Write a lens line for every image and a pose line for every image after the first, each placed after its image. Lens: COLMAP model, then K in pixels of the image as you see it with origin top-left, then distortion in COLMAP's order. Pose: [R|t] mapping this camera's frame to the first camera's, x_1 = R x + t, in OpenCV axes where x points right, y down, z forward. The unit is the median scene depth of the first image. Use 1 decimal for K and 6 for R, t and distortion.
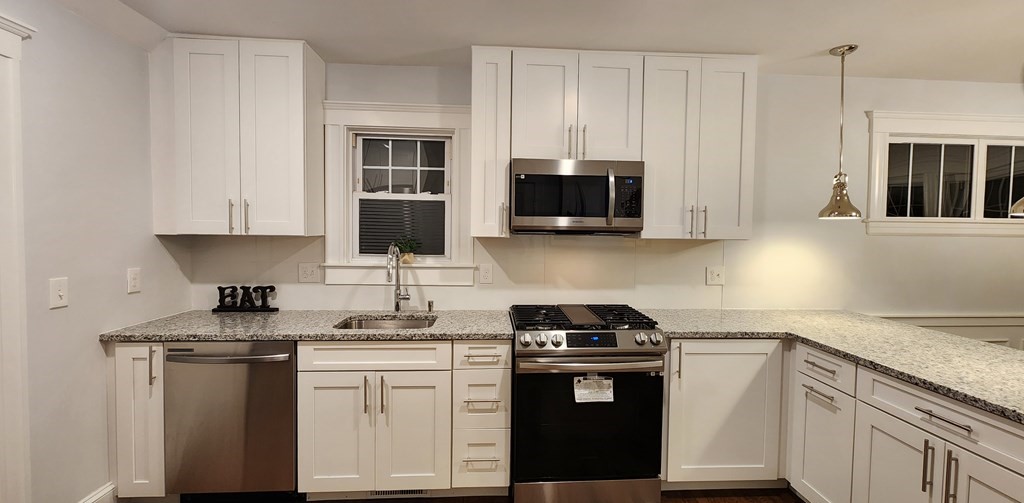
lens RADIAL K [[427.2, 0, 512.0], [0, 427.2, 251.5], [0, 0, 1]] dist [-0.001202, -0.000120]
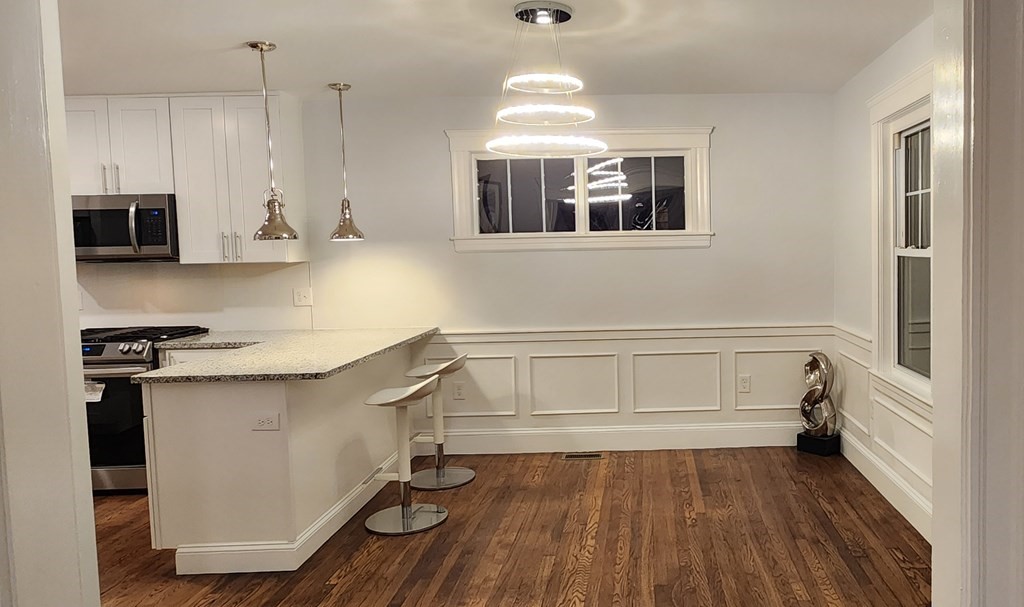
lens RADIAL K [[726.2, 0, 659.9], [0, 726.2, 302.6], [0, 0, 1]] dist [-0.001629, -0.002435]
pose [[0.998779, -0.027823, -0.040824, 1.638742], [0.028911, 0.999235, 0.026319, 0.057124], [0.040060, -0.027467, 0.998820, -0.832783]]
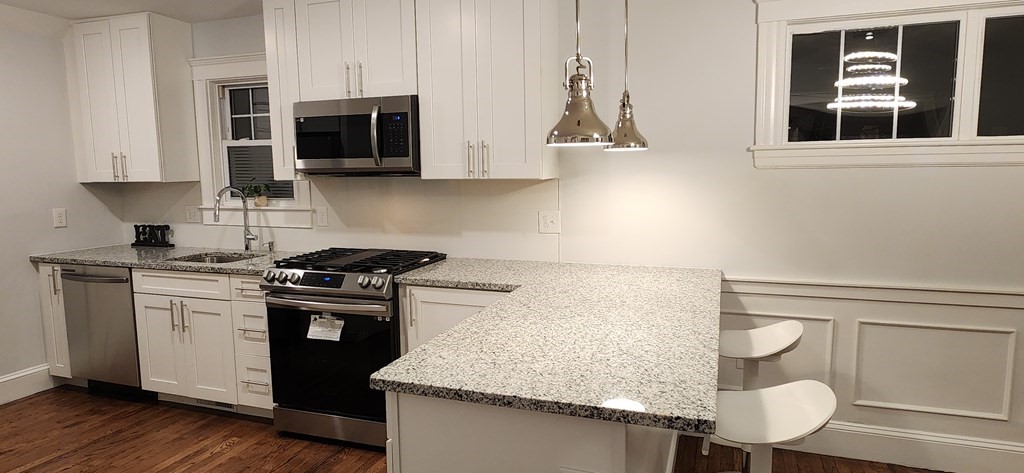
lens RADIAL K [[562.7, 0, 528.9], [0, 562.7, 237.2], [0, 0, 1]] dist [-0.002729, -0.000332]
pose [[0.922374, 0.023501, -0.385582, 1.005716], [0.004164, 0.997485, 0.070756, 0.009433], [0.386275, -0.066869, 0.919957, -0.036499]]
